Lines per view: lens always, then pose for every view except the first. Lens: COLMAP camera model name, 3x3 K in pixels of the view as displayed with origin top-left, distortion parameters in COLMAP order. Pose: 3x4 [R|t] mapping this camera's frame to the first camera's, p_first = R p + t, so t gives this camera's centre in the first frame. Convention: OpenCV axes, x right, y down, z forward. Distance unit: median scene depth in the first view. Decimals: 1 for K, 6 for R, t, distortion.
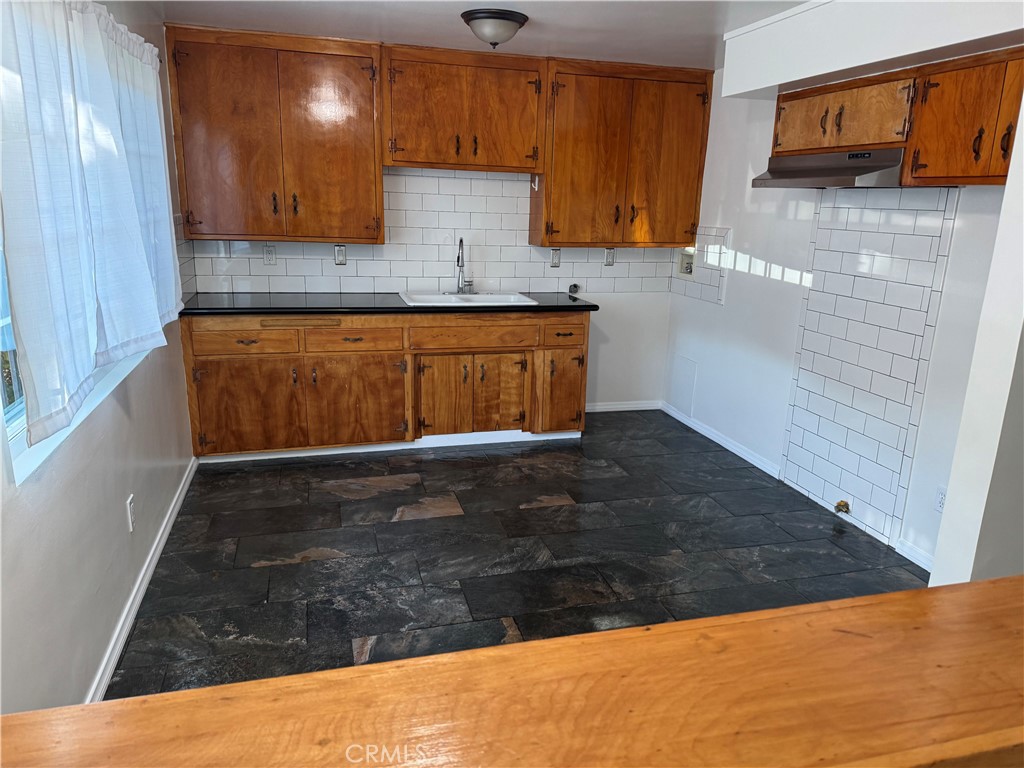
lens RADIAL K [[719.7, 0, 531.7], [0, 719.7, 378.1], [0, 0, 1]] dist [0.043833, -0.049263]
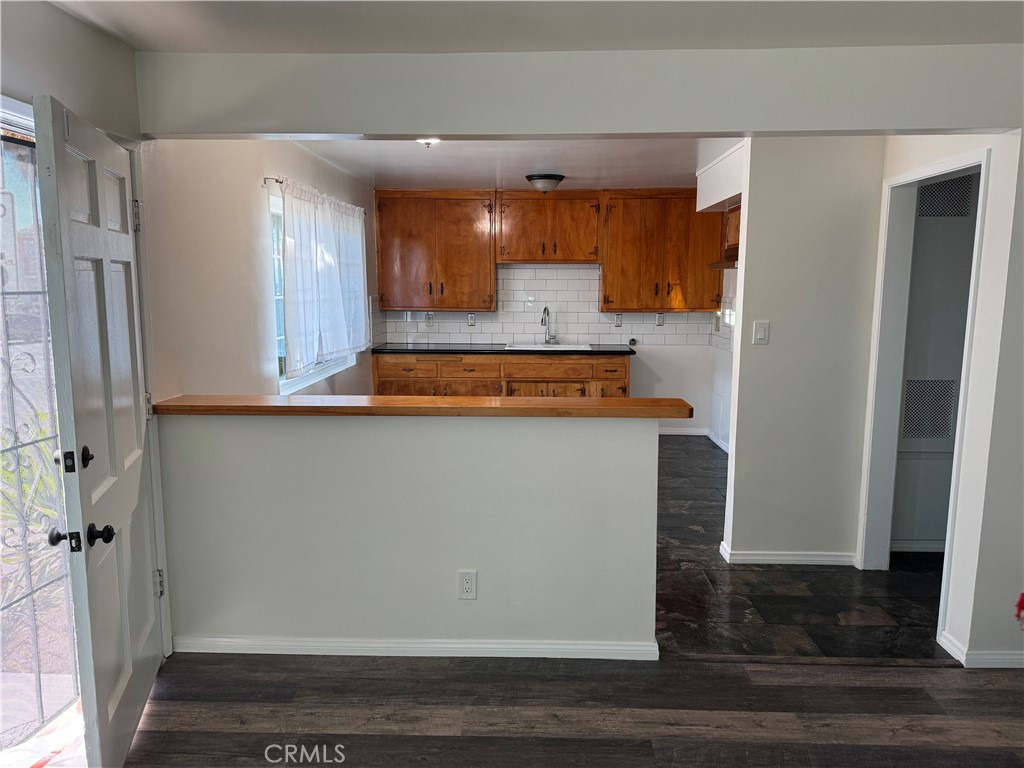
lens RADIAL K [[719.7, 0, 520.7], [0, 719.7, 358.2], [0, 0, 1]] dist [0.043833, -0.049263]
pose [[0.949183, 0.002497, -0.314714, 0.337074], [-0.047848, 0.989489, -0.136460, 0.123494], [0.311065, 0.144584, 0.939326, -0.430194]]
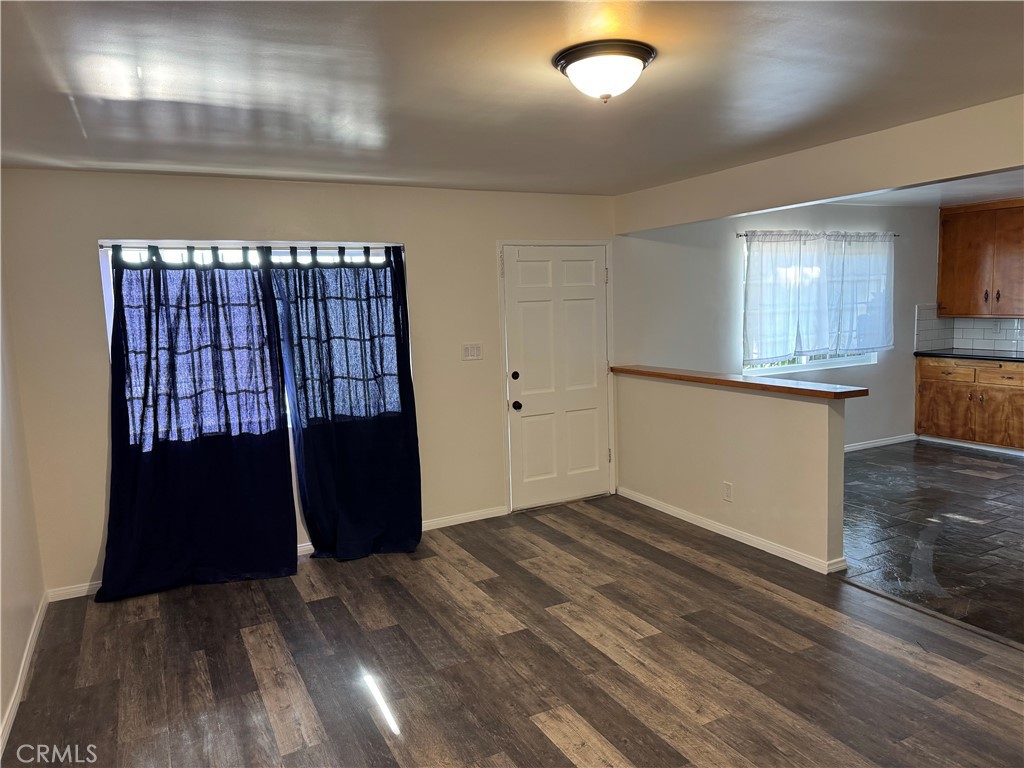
lens RADIAL K [[719.7, 0, 512.2], [0, 719.7, 388.1], [0, 0, 1]] dist [0.043833, -0.049263]
pose [[0.183125, 0.082066, -0.979658, 1.052717], [-0.199135, 0.978948, 0.044783, 0.107093], [0.962710, 0.186883, 0.195612, -0.334777]]
